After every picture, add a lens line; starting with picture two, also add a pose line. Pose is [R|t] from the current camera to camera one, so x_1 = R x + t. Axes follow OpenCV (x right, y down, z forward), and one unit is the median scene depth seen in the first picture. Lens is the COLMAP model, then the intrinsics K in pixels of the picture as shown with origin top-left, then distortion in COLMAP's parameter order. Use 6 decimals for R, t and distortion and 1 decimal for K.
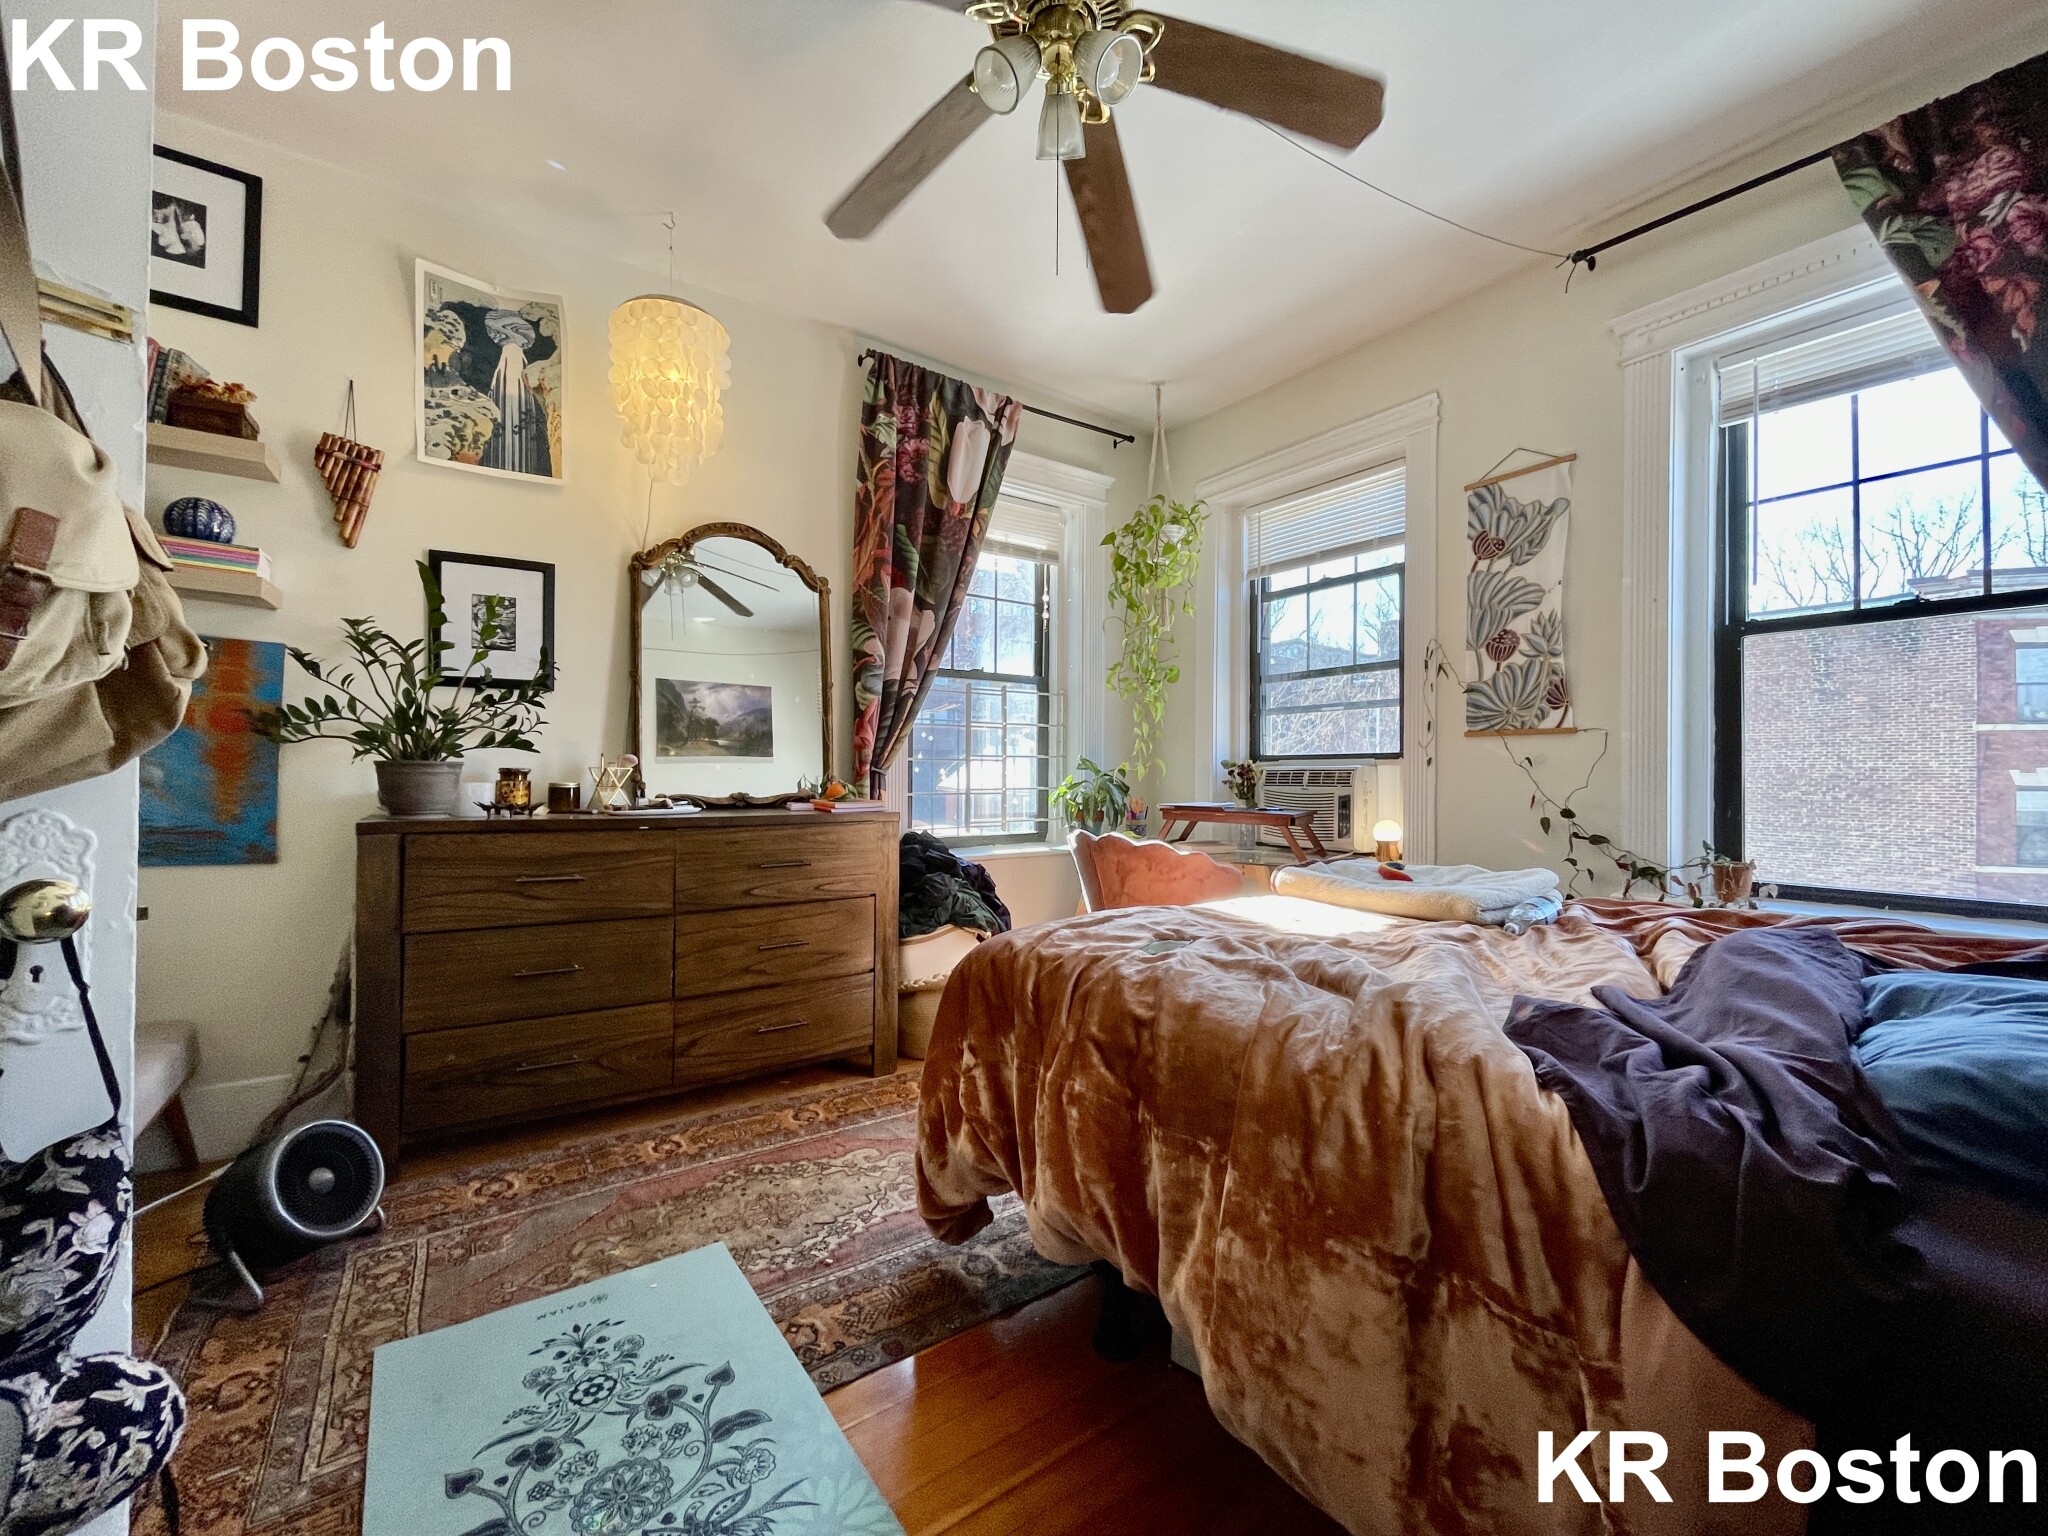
lens RADIAL K [[825.0, 0, 1024.0], [0, 825.0, 768.0], [0, 0, 1]] dist [-0.007652, -0.000070]
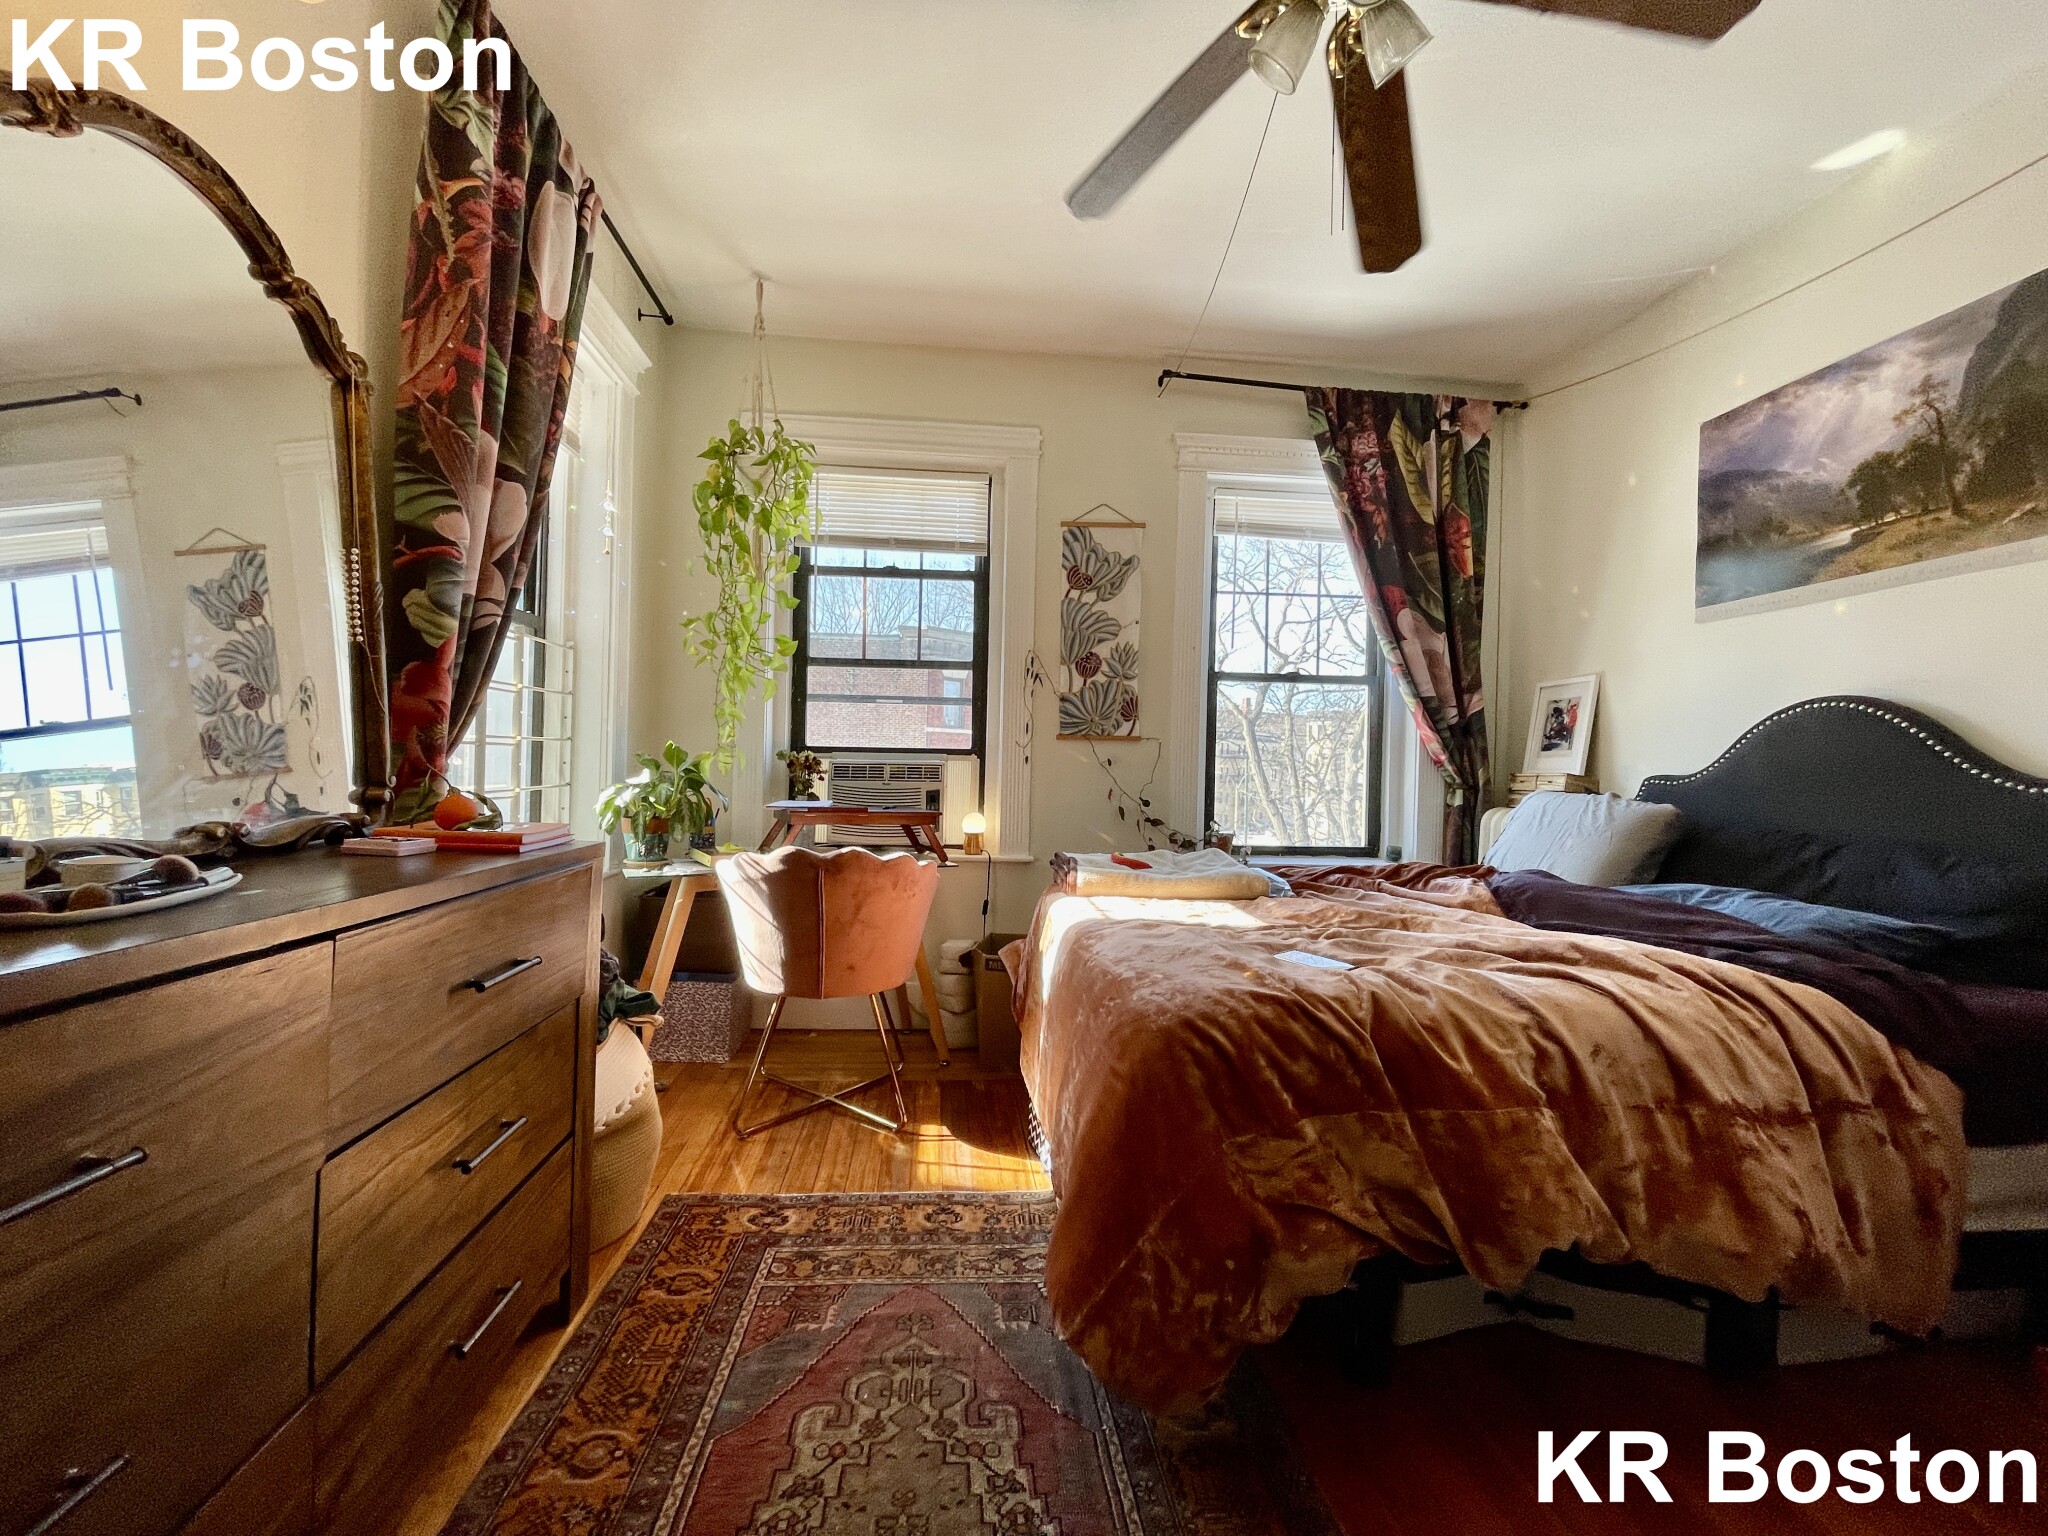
lens RADIAL K [[825.0, 0, 1024.0], [0, 825.0, 768.0], [0, 0, 1]] dist [-0.007652, -0.000070]
pose [[0.500476, 0.001368, 0.865750, -0.502829], [-0.022802, 0.999673, 0.011602, -0.009852], [-0.865450, -0.025548, 0.500343, 0.469739]]
